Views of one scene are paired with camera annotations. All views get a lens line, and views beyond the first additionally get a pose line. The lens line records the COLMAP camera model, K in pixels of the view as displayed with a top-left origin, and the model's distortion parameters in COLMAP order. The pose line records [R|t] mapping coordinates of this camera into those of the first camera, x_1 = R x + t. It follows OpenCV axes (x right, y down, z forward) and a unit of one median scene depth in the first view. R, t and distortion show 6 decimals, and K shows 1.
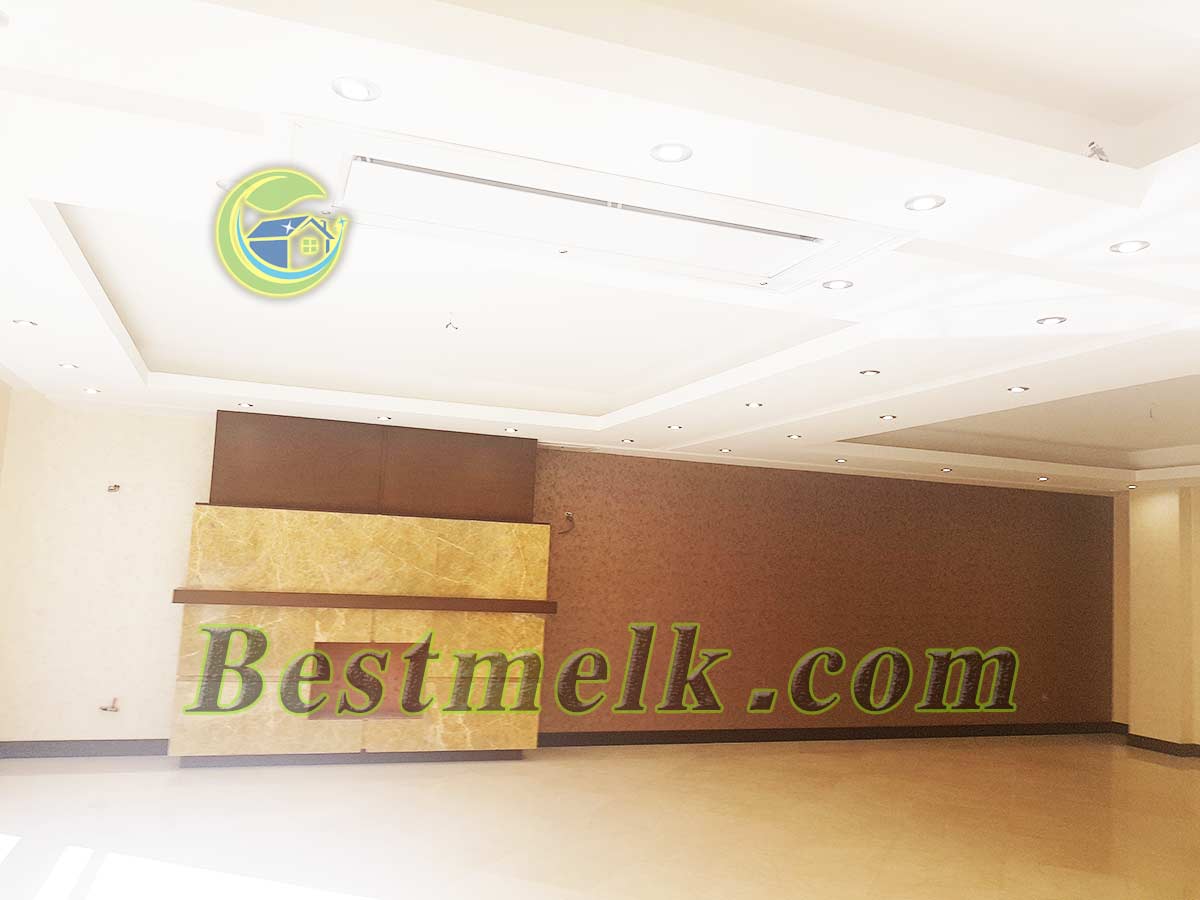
lens RADIAL K [[967.6, 0, 634.6], [0, 967.6, 439.5], [0, 0, 1]] dist [-0.006753, -0.005398]
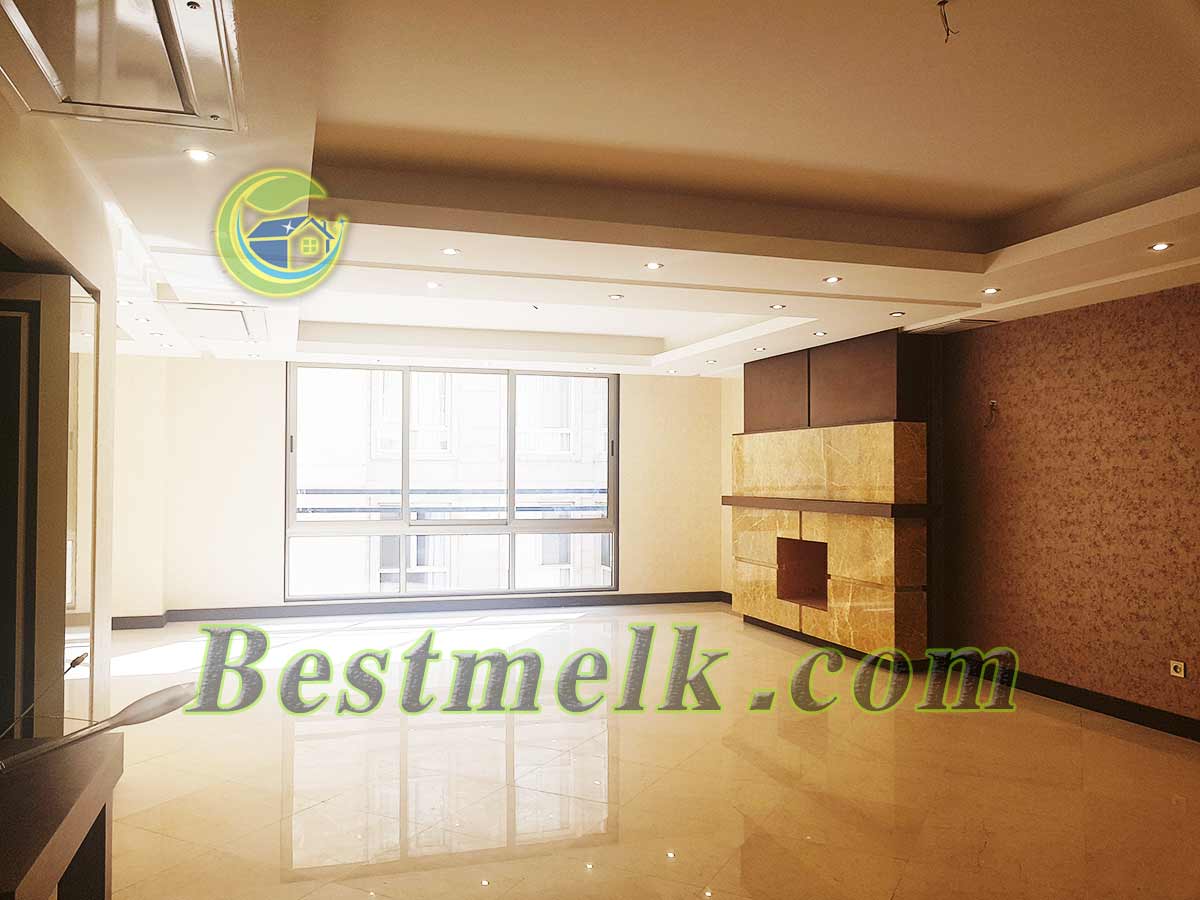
lens RADIAL K [[949.4, 0, 561.8], [0, 949.4, 455.7], [0, 0, 1]] dist [-0.003358, 0.002558]
pose [[-0.088135, -0.065779, -0.993934, 0.866622], [0.118399, 0.990052, -0.076021, 0.159716], [0.989047, -0.124381, -0.079470, 0.802926]]
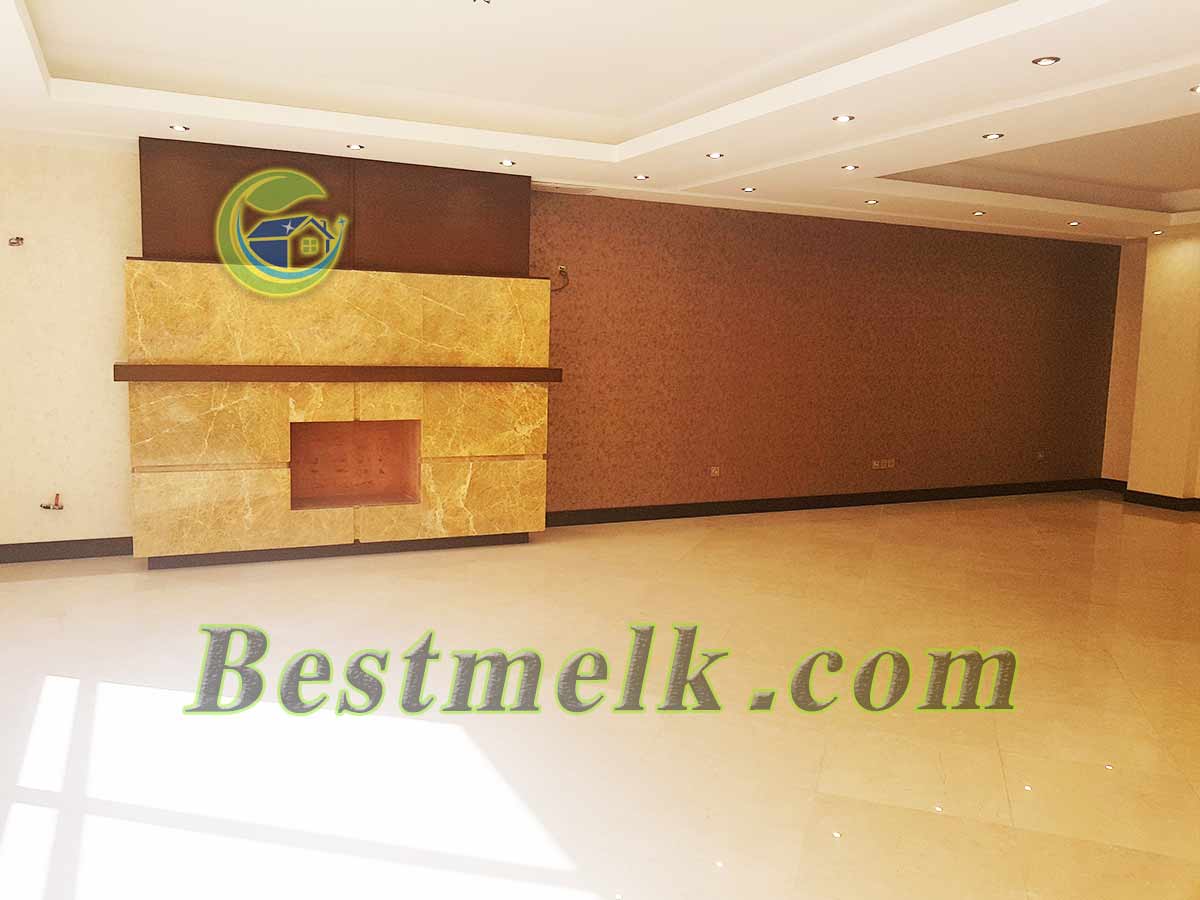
lens RADIAL K [[950.7, 0, 600.0], [0, 950.7, 450.0], [0, 0, 1]] dist [-0.029599, 0.012826]
pose [[0.996645, -0.029511, 0.076340, -0.118586], [0.009580, 0.968385, 0.249278, 0.027045], [-0.081282, -0.247710, 0.965418, 0.161537]]
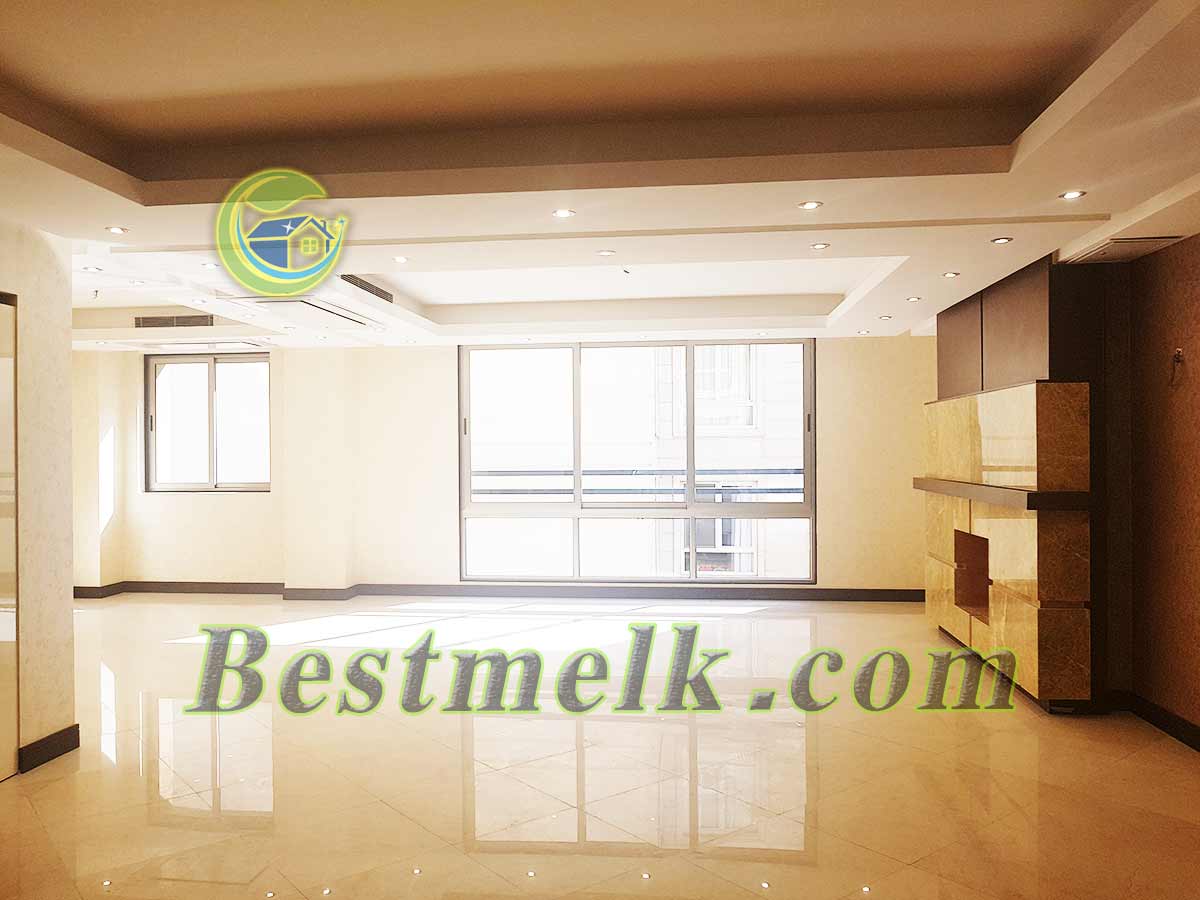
lens RADIAL K [[948.0, 0, 573.6], [0, 948.0, 450.2], [0, 0, 1]] dist [-0.005226, -0.003331]
pose [[-0.480638, -0.042315, -0.875898, 0.690921], [0.096643, 0.990195, -0.100869, 0.181560], [0.871577, -0.133131, -0.471836, 1.083394]]
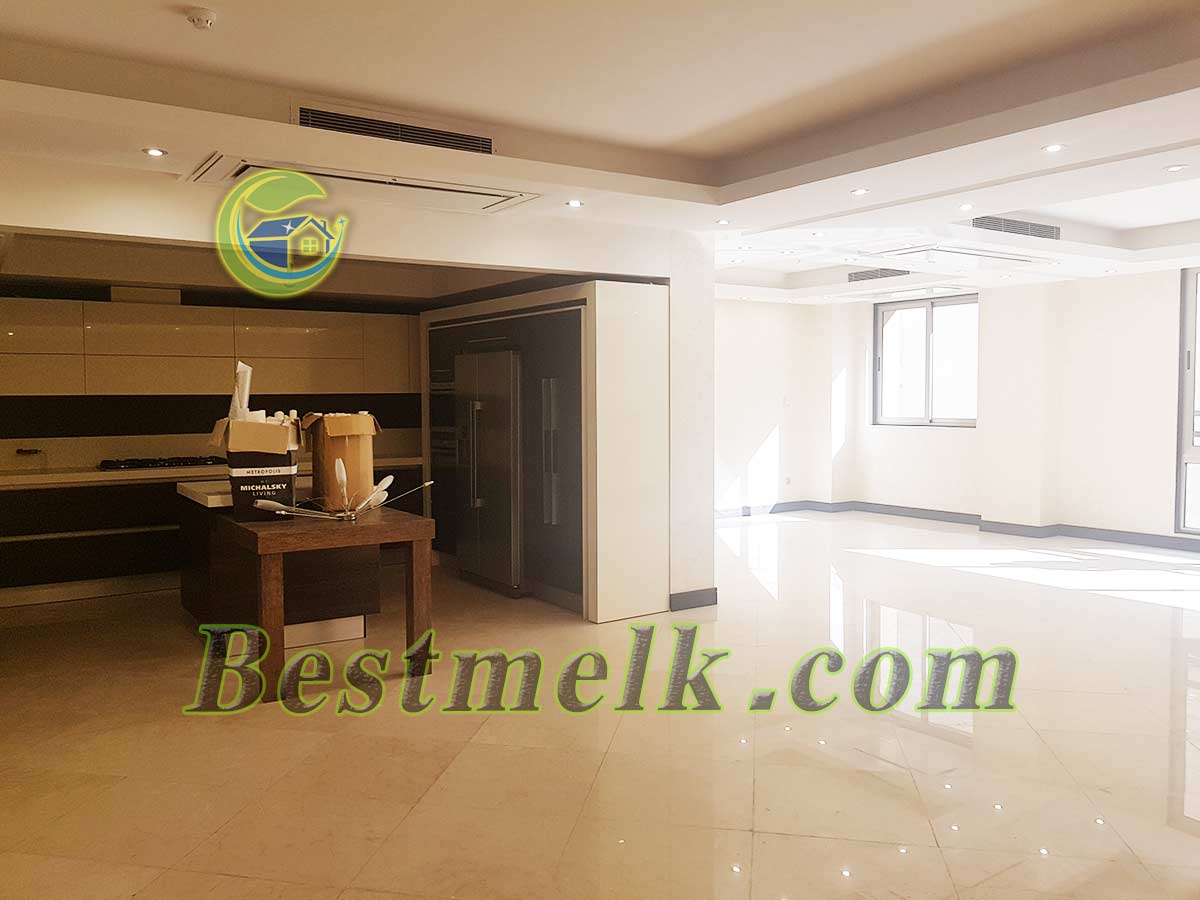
lens RADIAL K [[951.6, 0, 564.6], [0, 951.6, 448.9], [0, 0, 1]] dist [-0.007670, 0.001697]
pose [[-0.979276, -0.028113, -0.200569, 0.598233], [-0.012765, 0.996918, -0.077412, 0.210856], [0.202127, -0.073247, -0.976616, 1.314228]]
